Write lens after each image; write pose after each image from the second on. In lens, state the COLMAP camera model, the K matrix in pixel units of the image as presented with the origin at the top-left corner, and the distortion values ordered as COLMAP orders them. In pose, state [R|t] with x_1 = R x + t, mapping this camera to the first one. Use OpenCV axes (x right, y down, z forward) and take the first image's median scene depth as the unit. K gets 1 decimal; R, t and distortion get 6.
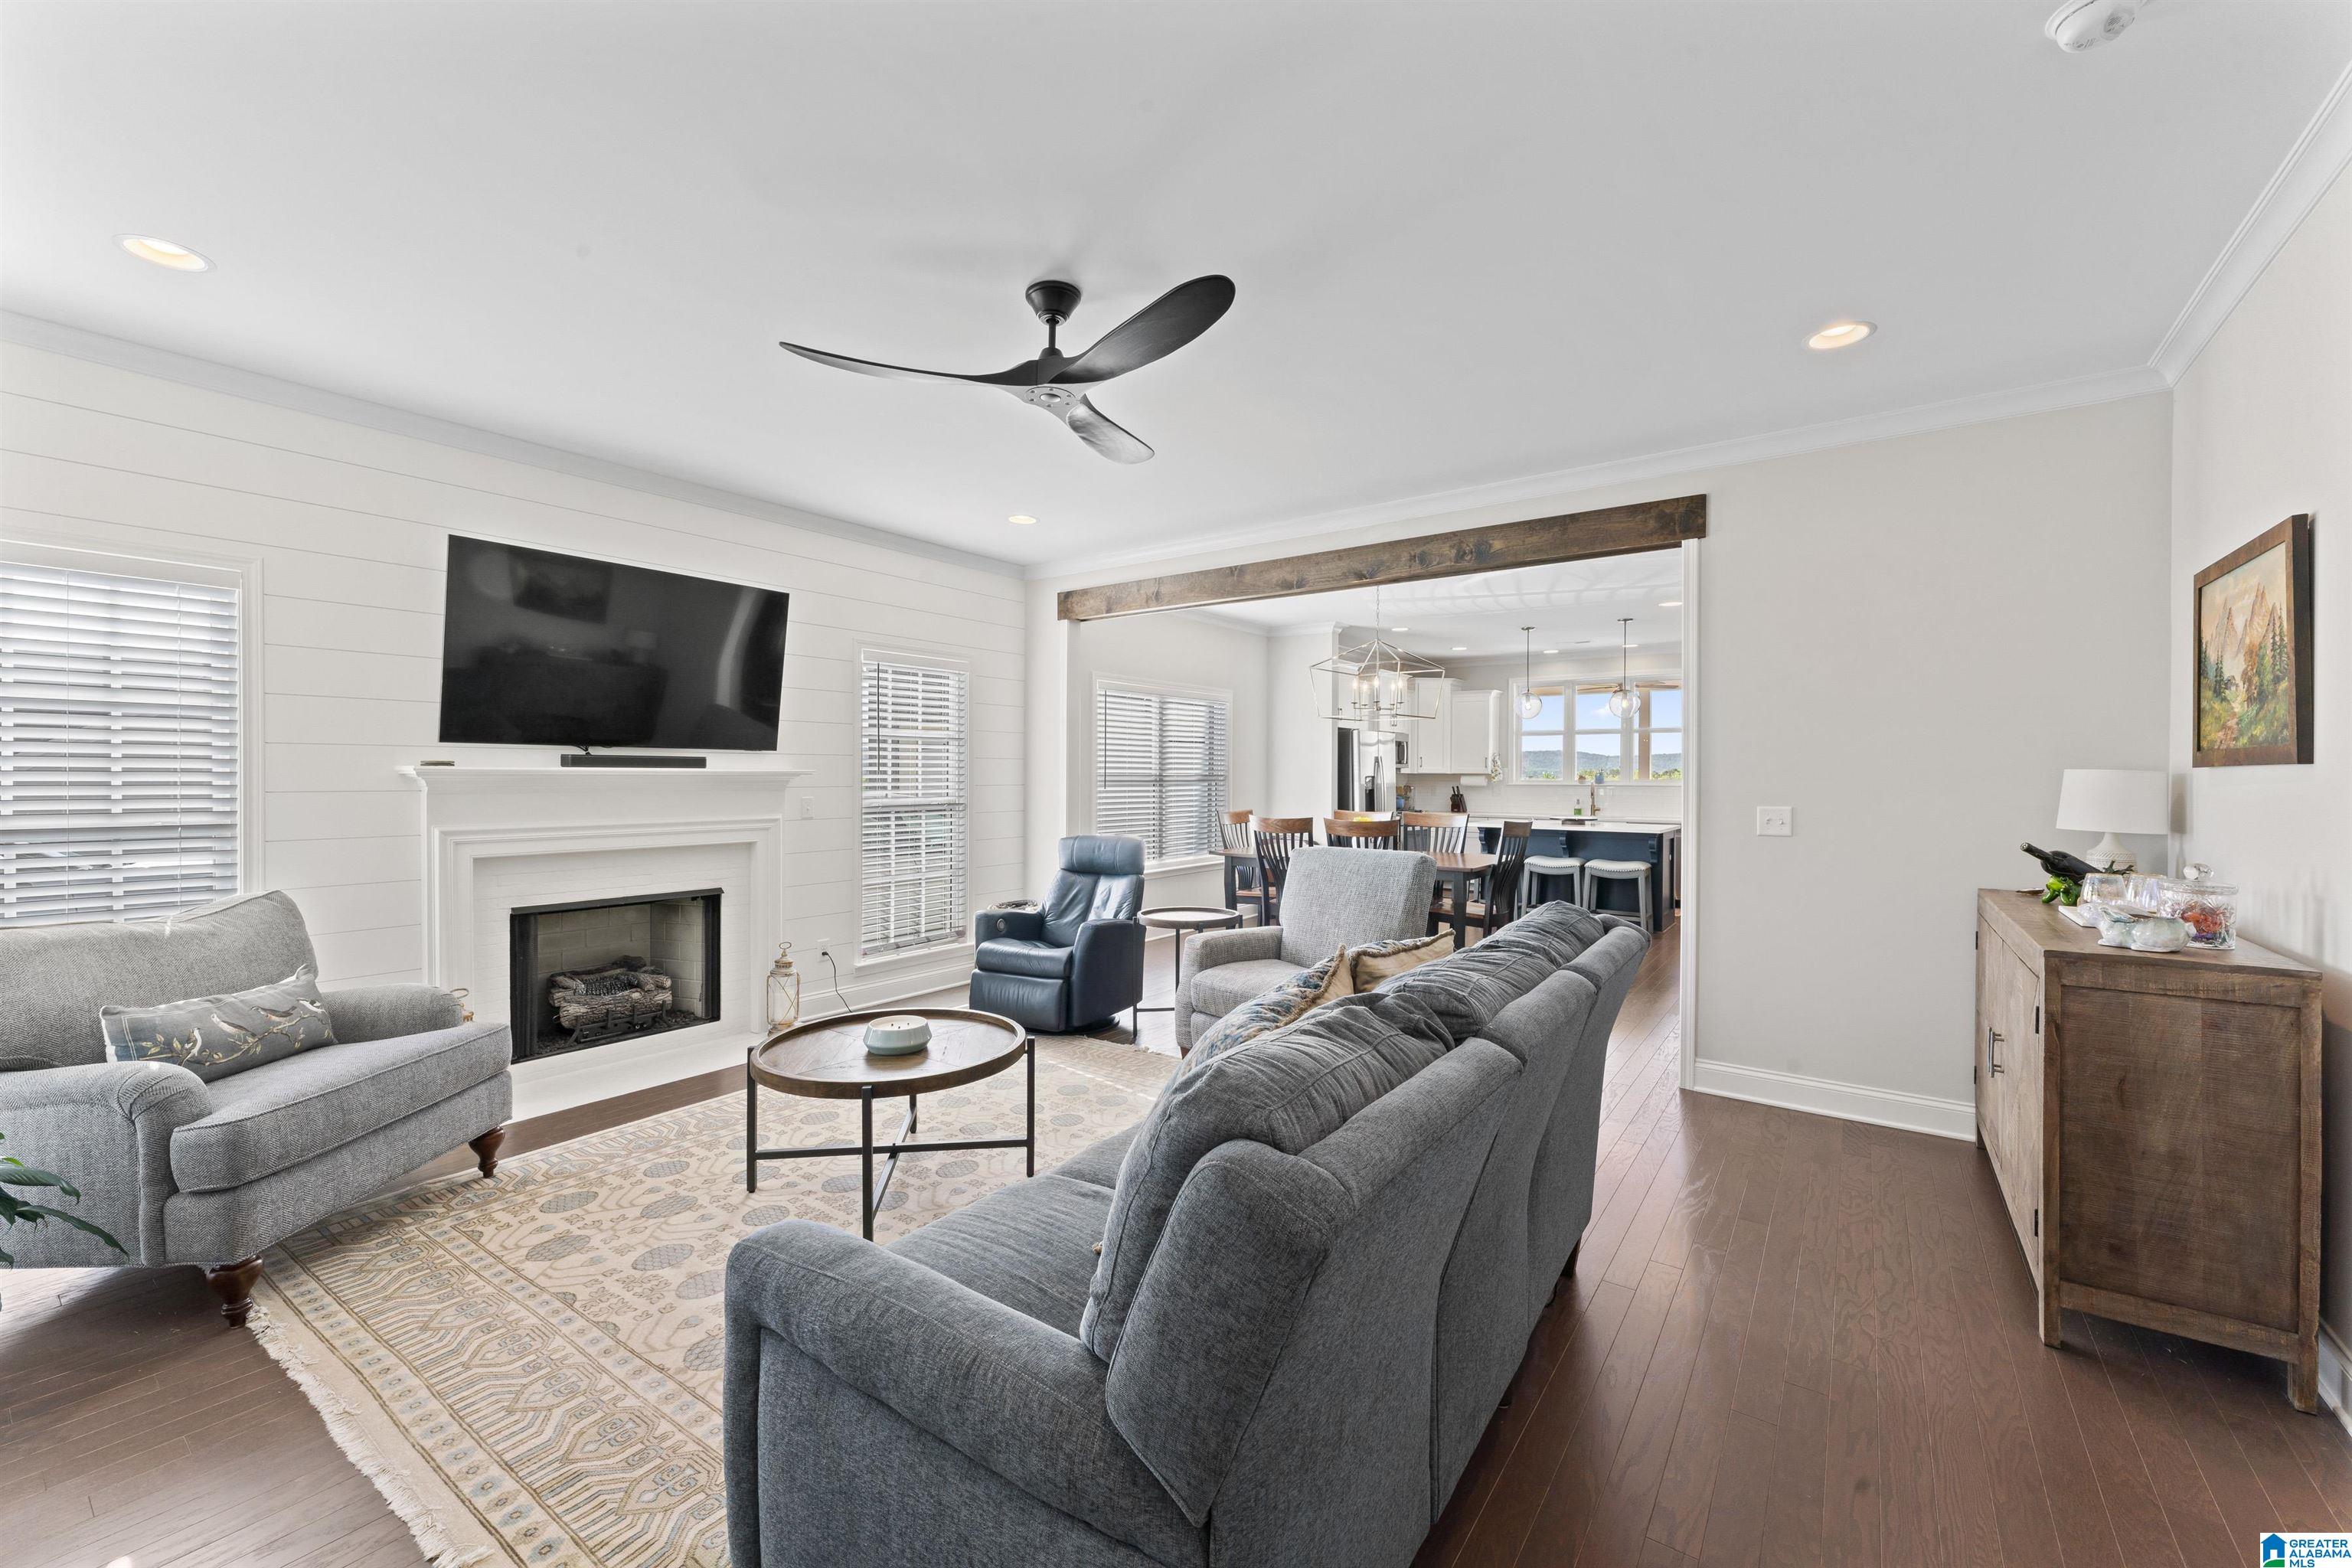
lens RADIAL K [[929.2, 0, 1179.6], [0, 929.2, 781.4], [0, 0, 1]] dist [0.004345, 0.000383]
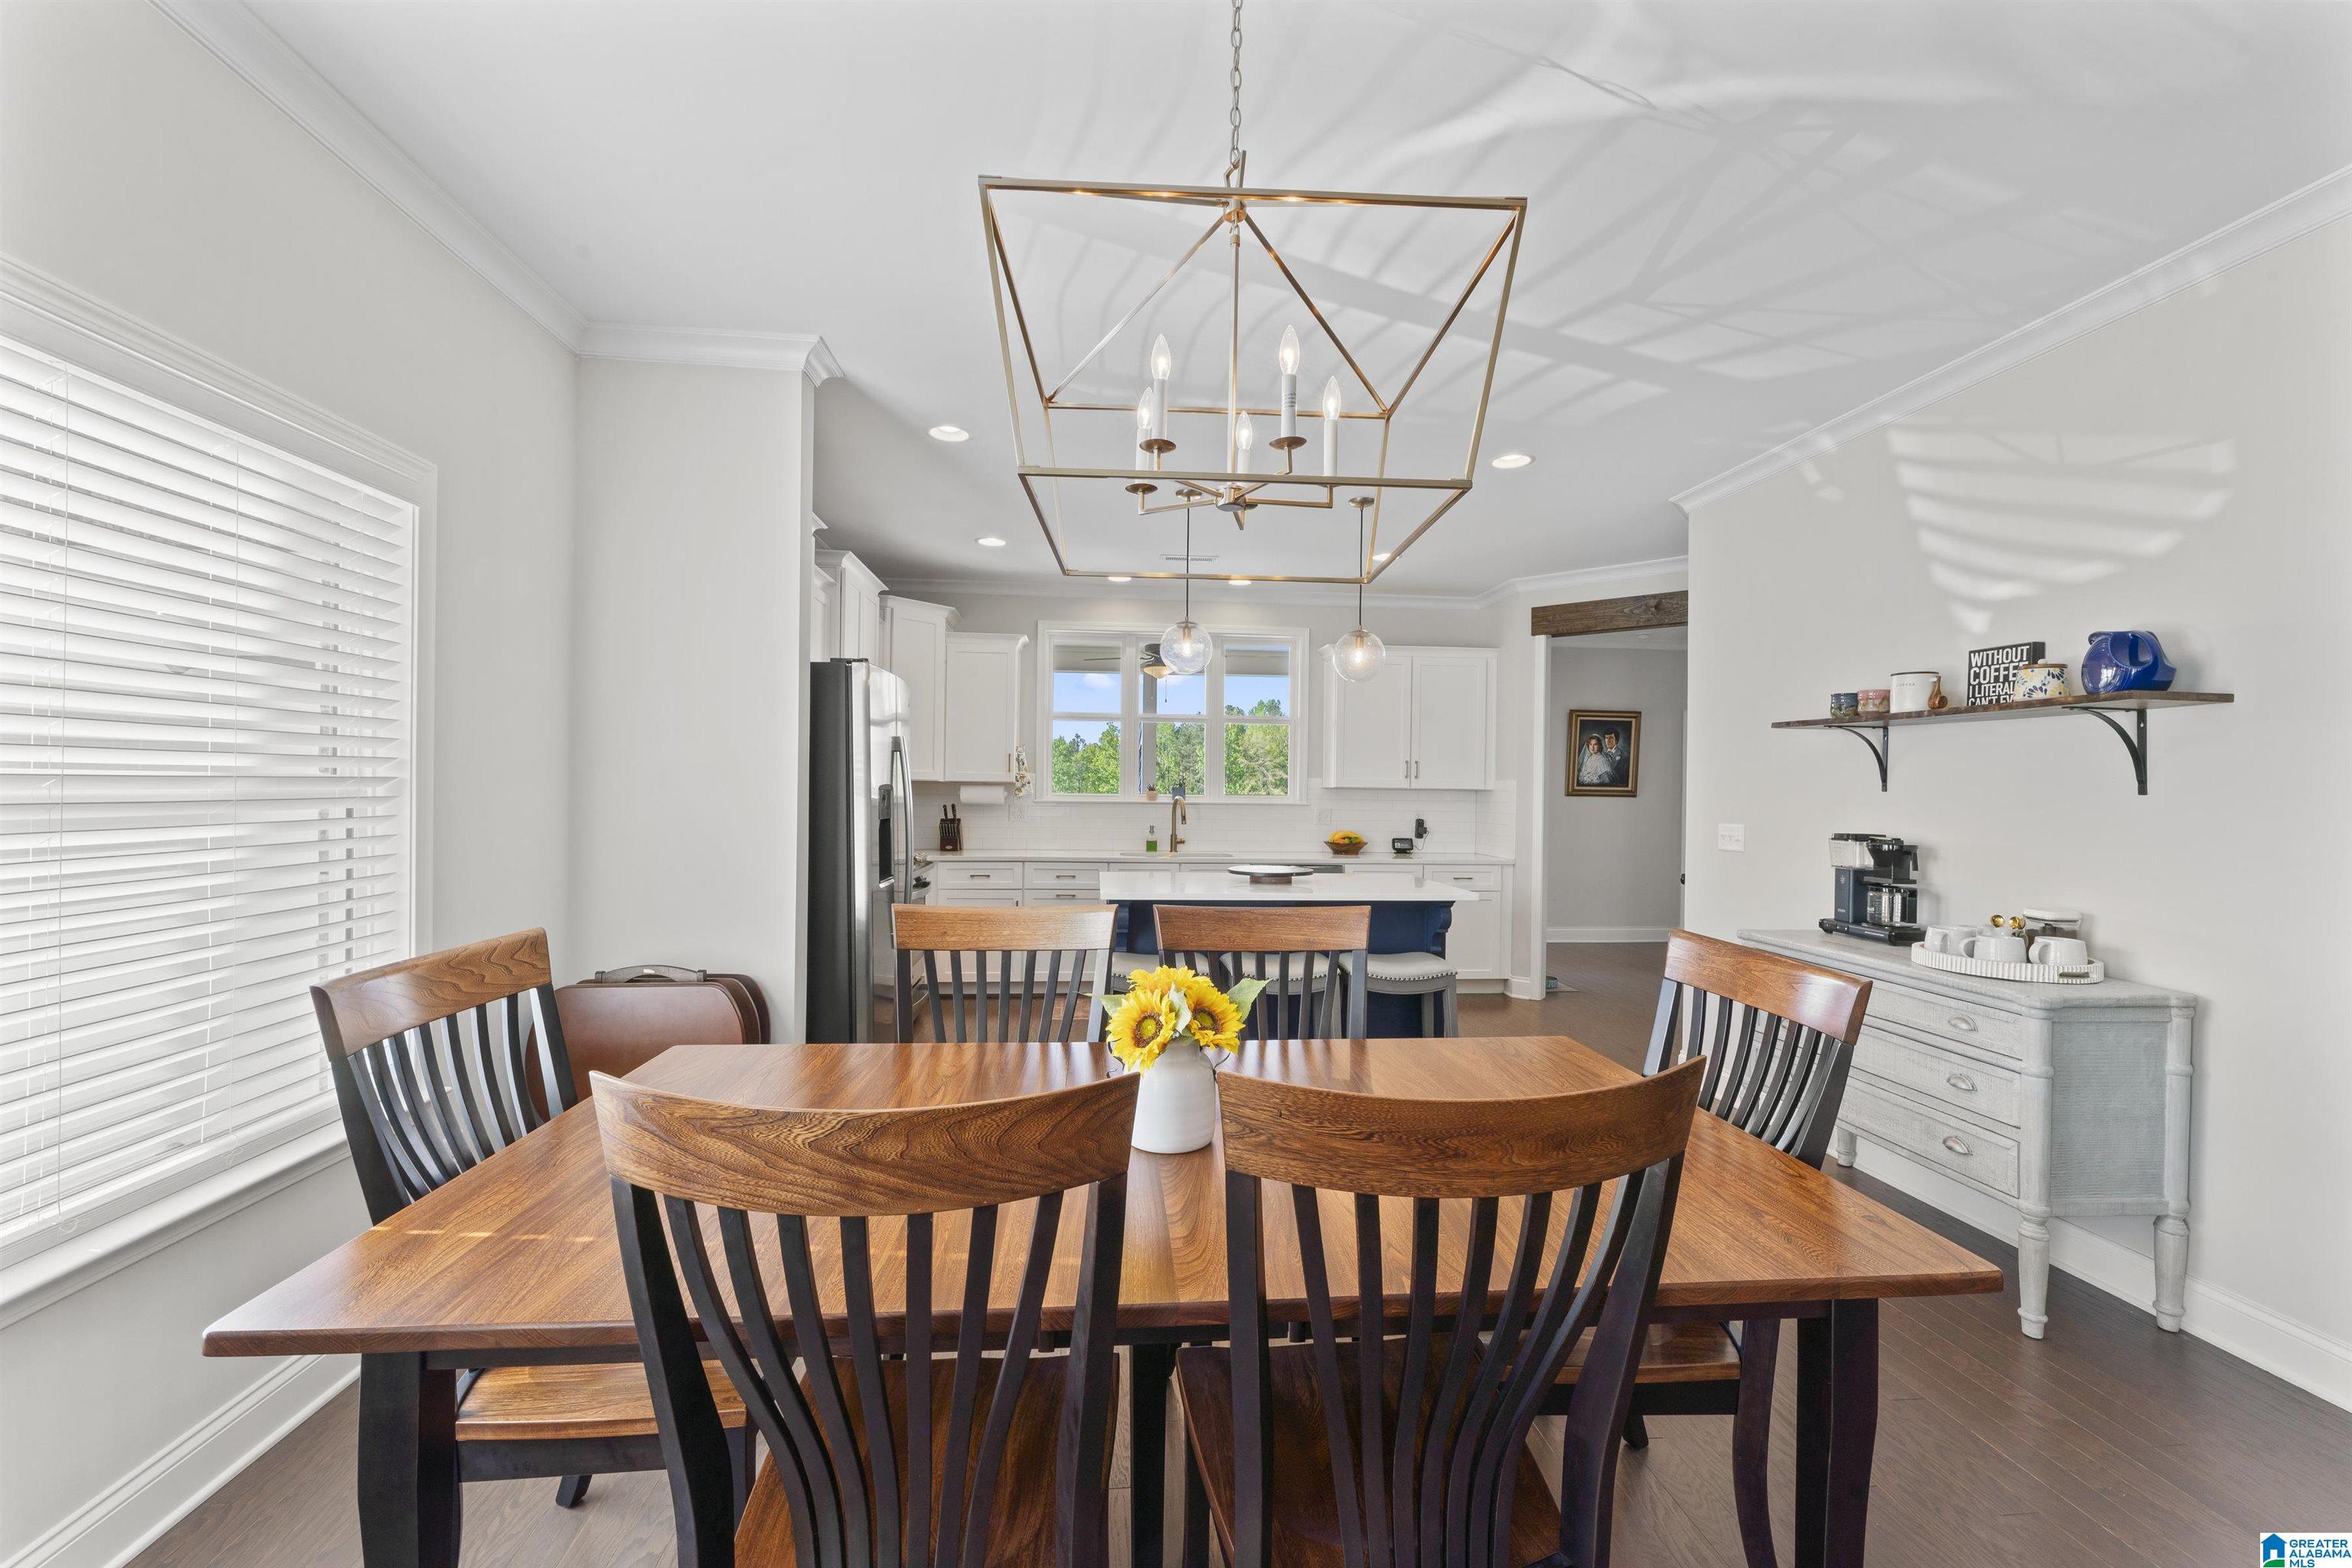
lens RADIAL K [[929.2, 0, 1175.2], [0, 929.2, 790.2], [0, 0, 1]] dist [0.004345, 0.000383]
pose [[0.743822, 0.006035, 0.668350, 0.028661], [-0.008470, 0.999964, 0.000397, -0.004847], [-0.668324, -0.005957, 0.743847, 0.515215]]
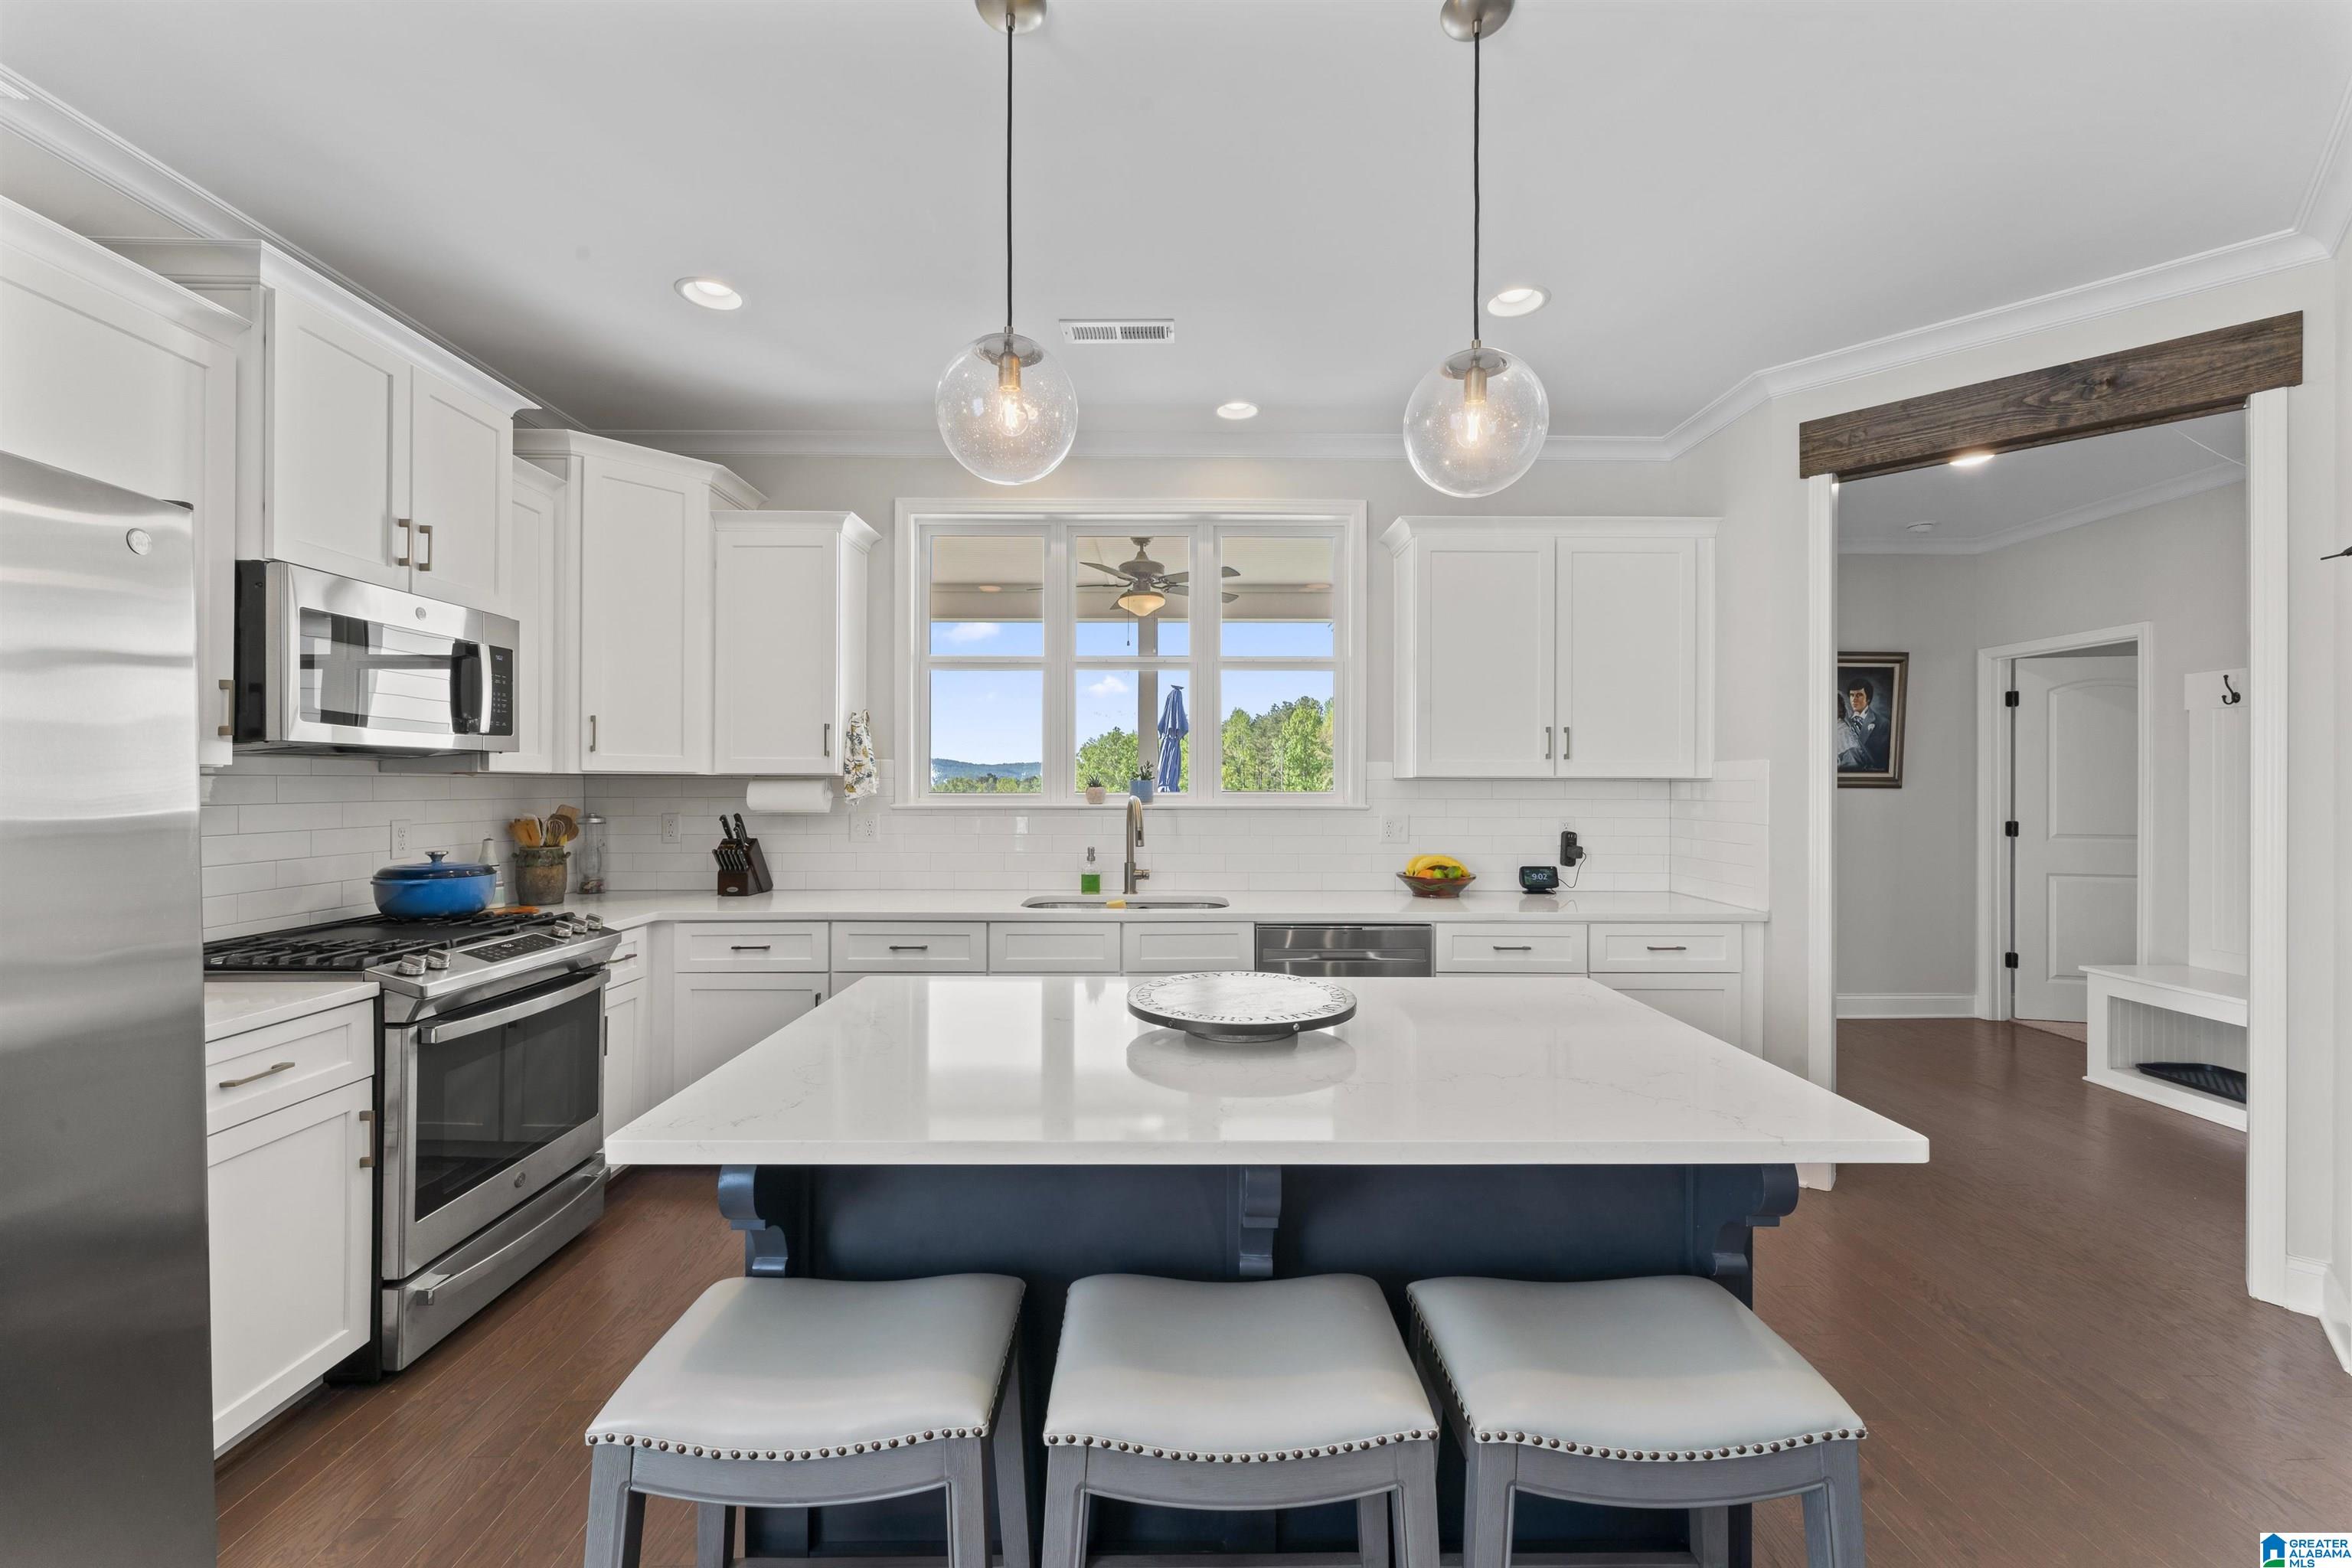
lens RADIAL K [[929.2, 0, 1174.9], [0, 929.2, 778.8], [0, 0, 1]] dist [0.004345, 0.000383]
pose [[0.797580, 0.001430, 0.603212, 0.232982], [0.002445, 0.999981, -0.005603, -0.005121], [-0.603208, 0.005944, 0.797561, 0.675810]]
